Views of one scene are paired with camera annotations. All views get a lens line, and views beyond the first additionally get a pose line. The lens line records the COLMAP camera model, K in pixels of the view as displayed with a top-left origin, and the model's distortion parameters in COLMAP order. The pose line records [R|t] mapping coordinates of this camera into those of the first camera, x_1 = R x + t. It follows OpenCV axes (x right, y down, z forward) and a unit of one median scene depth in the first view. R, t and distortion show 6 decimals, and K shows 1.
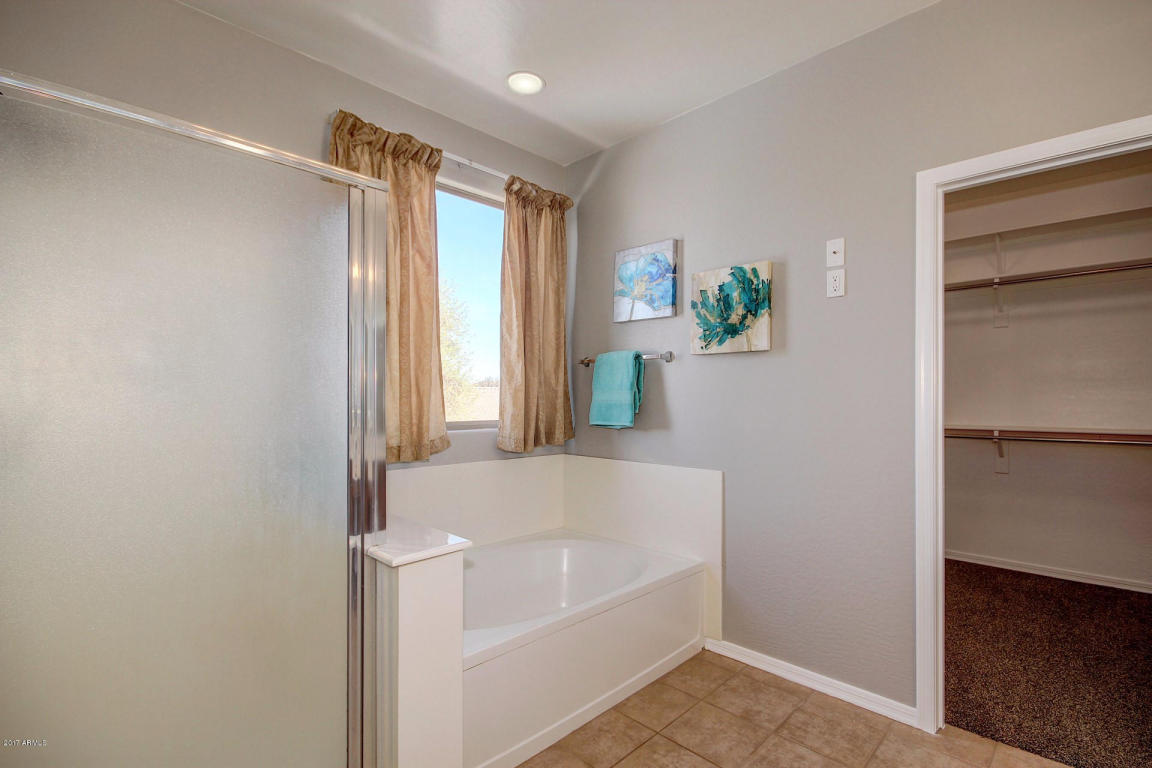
lens RADIAL K [[539.6, 0, 573.9], [0, 539.6, 386.6], [0, 0, 1]] dist [0.006204, 0.001393]
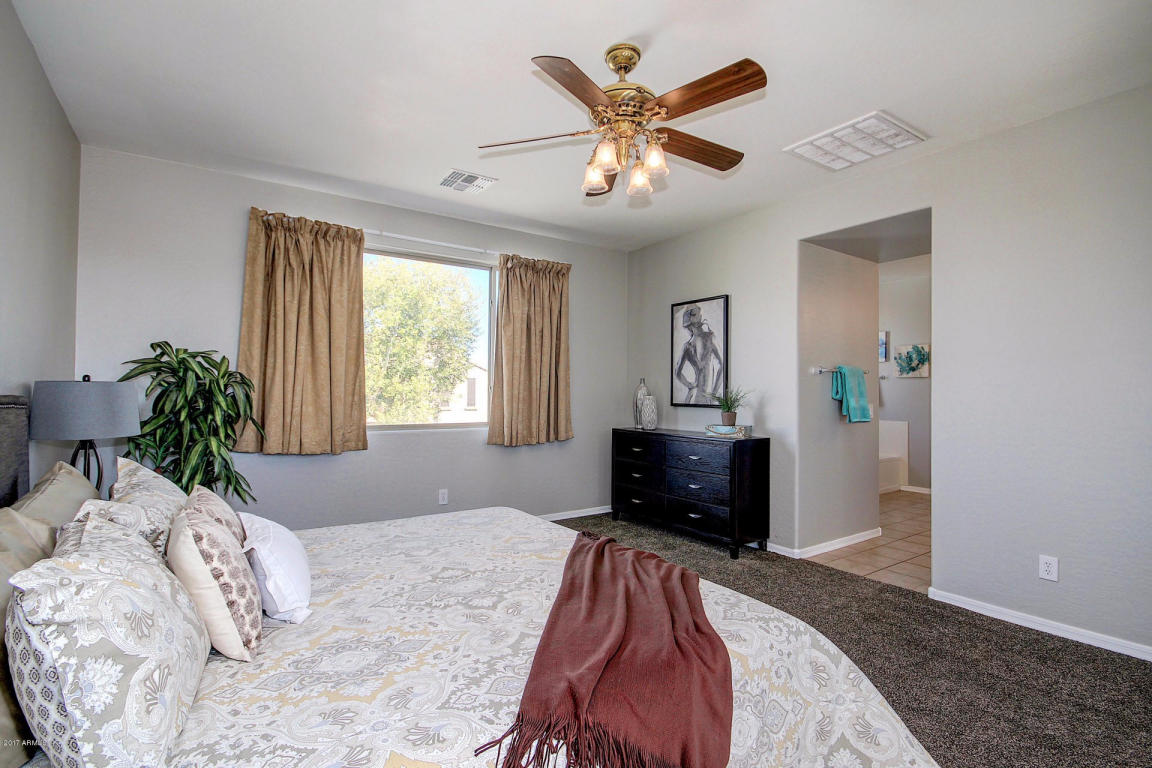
lens RADIAL K [[539.6, 0, 575.4], [0, 539.6, 382.6], [0, 0, 1]] dist [0.006204, 0.001393]
pose [[0.974786, -0.001182, -0.223139, -0.729126], [0.001210, 0.999999, -0.000011, -0.038568], [0.223139, -0.000260, 0.974787, -1.960398]]
